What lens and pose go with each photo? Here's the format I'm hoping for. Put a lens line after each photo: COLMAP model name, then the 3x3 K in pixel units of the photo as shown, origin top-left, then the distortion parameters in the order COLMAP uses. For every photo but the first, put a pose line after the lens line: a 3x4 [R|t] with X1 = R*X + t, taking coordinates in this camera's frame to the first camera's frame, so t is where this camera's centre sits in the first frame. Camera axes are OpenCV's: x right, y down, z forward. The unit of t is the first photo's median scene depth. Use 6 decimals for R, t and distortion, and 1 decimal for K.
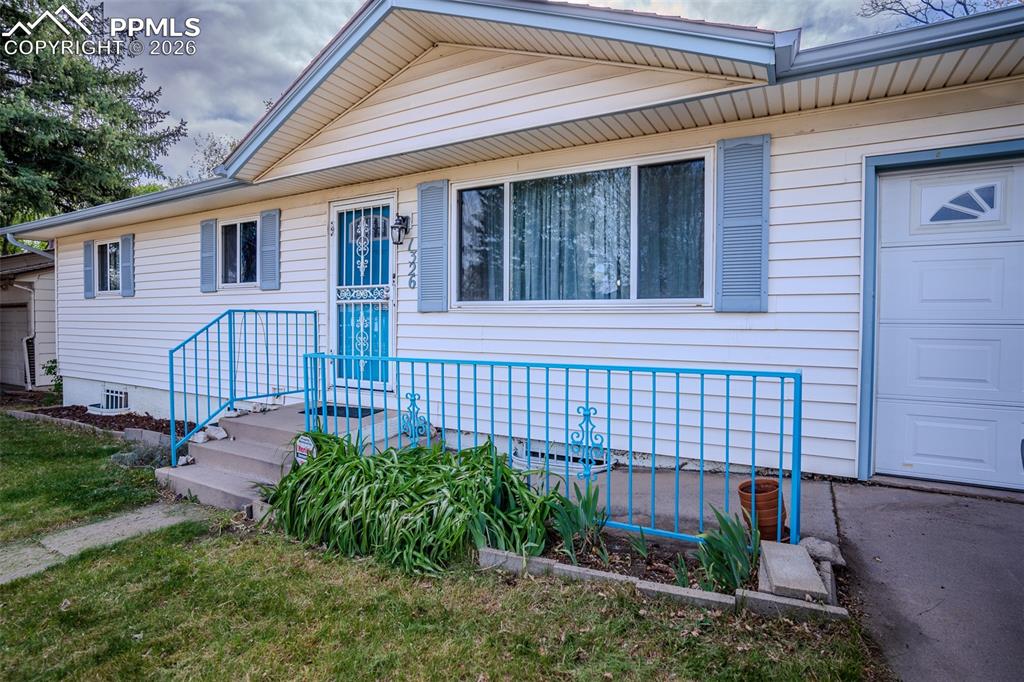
lens RADIAL K [[512.6, 0, 508.4], [0, 512.6, 343.6], [0, 0, 1]] dist [-0.034082, -0.000403]
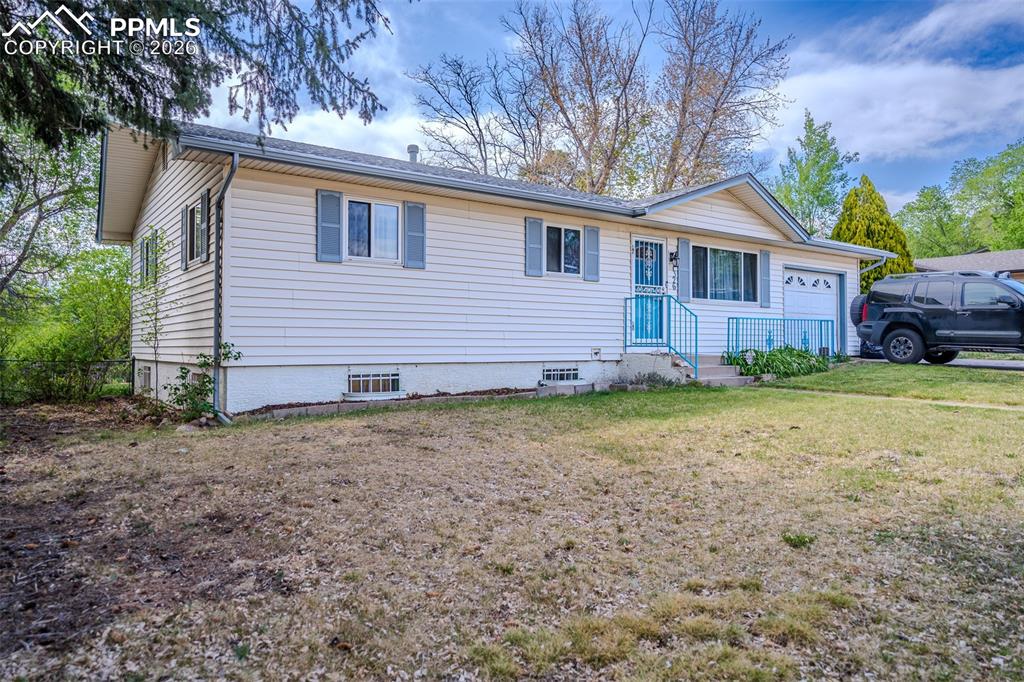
lens RADIAL K [[694.2, 0, 514.3], [0, 694.2, 340.6], [0, 0, 1]] dist [-0.001977, -0.000571]
pose [[0.415076, -0.004751, 0.909774, -2.682952], [0.033289, 0.999396, -0.009969, 0.086775], [-0.909178, 0.034423, 0.414983, 0.434435]]
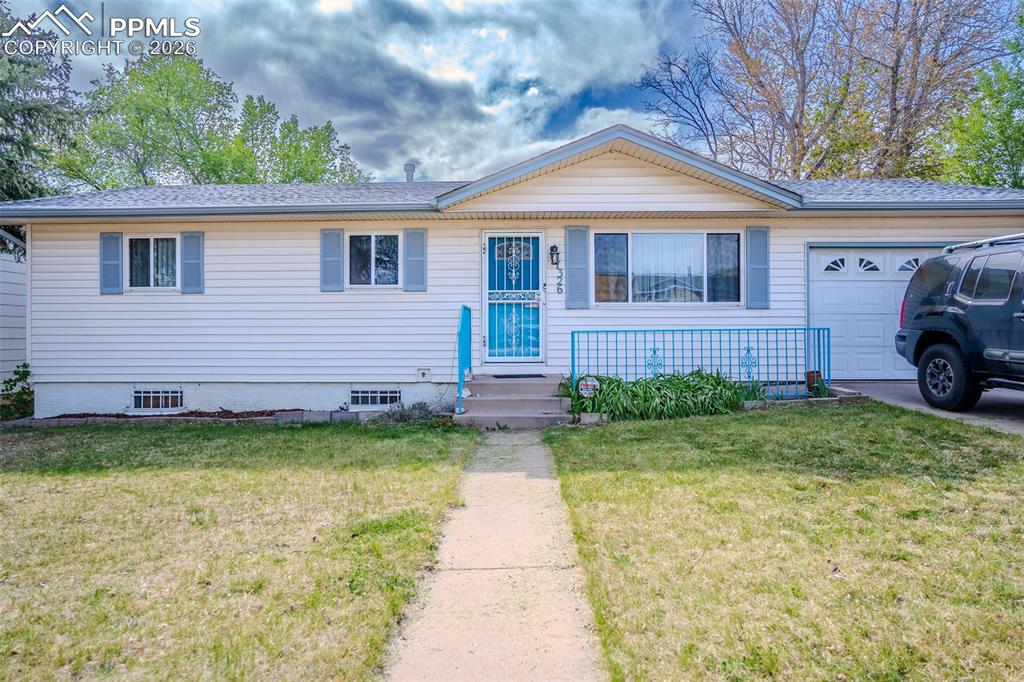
lens RADIAL K [[496.2, 0, 514.5], [0, 496.2, 338.9], [0, 0, 1]] dist [-0.020102, -0.000032]
pose [[0.886913, -0.004770, 0.461911, -0.930402], [0.027627, 0.998704, -0.042733, 0.081663], [-0.461109, 0.050662, 0.885896, -0.224165]]
